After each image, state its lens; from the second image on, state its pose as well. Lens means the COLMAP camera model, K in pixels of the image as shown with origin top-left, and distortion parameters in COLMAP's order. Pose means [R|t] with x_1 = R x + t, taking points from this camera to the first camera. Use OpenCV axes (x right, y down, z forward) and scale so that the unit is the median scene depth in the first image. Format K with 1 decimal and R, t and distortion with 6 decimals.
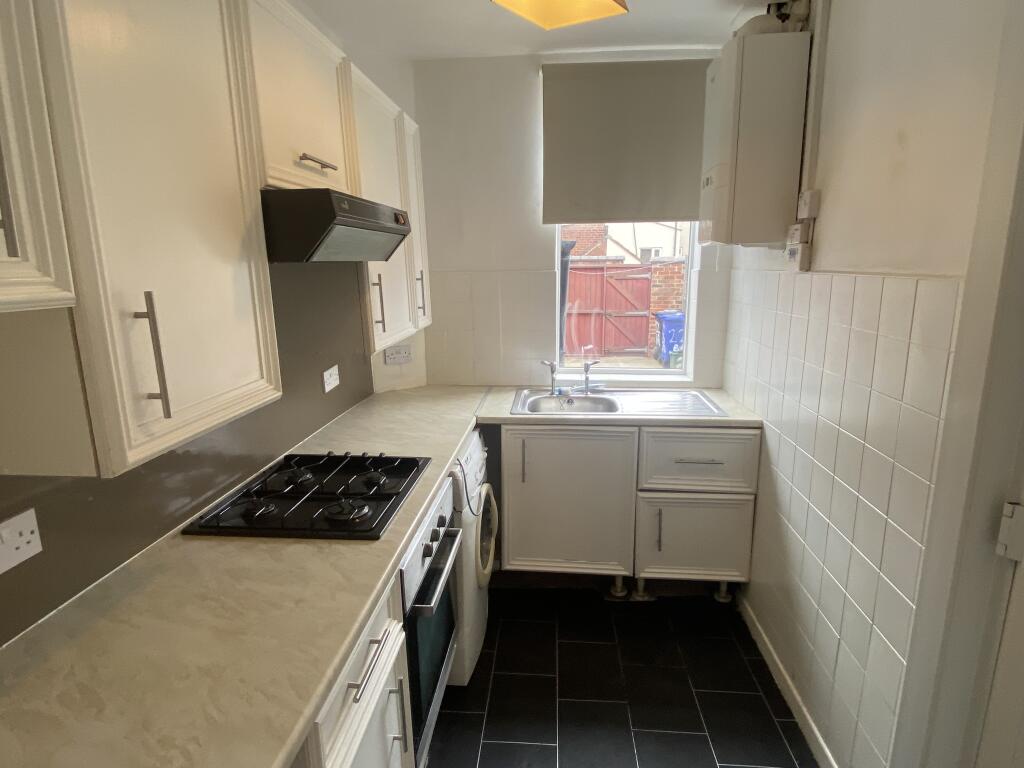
lens RADIAL K [[579.8, 0, 511.4], [0, 579.8, 381.5], [0, 0, 1]] dist [0.016427, -0.005818]
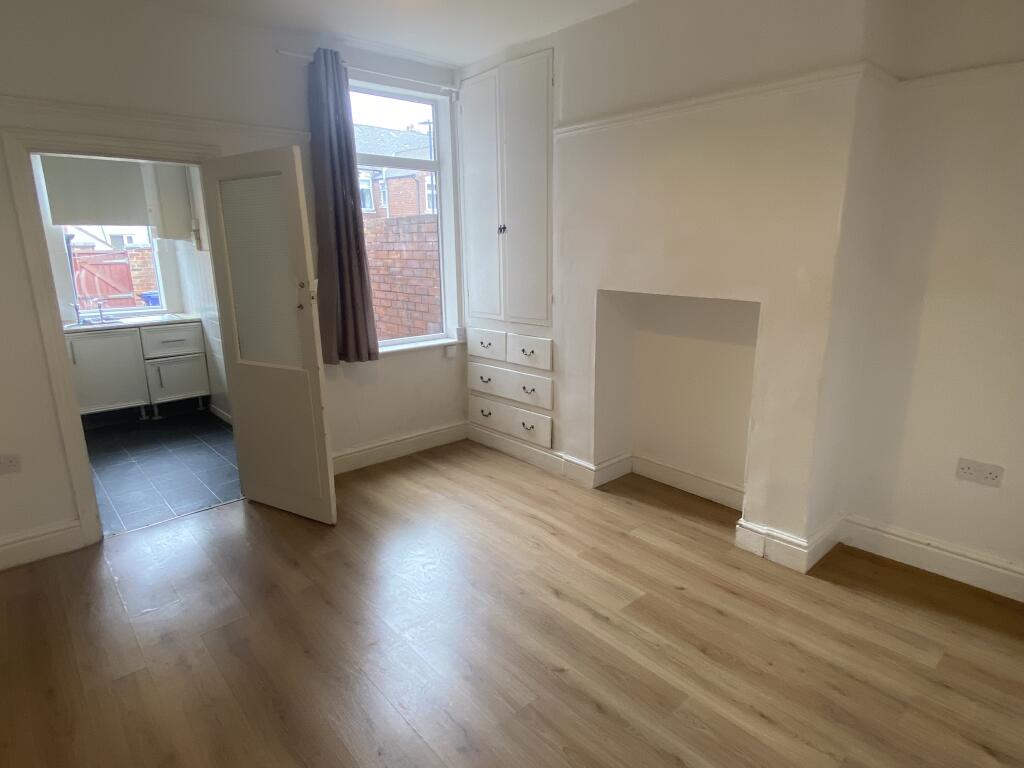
lens RADIAL K [[579.8, 0, 504.8], [0, 579.8, 380.4], [0, 0, 1]] dist [0.016427, -0.005818]
pose [[0.697850, -0.166487, 0.696626, -0.276712], [0.152338, 0.984857, 0.082767, 0.231571], [-0.699856, 0.048364, 0.712645, -1.100495]]
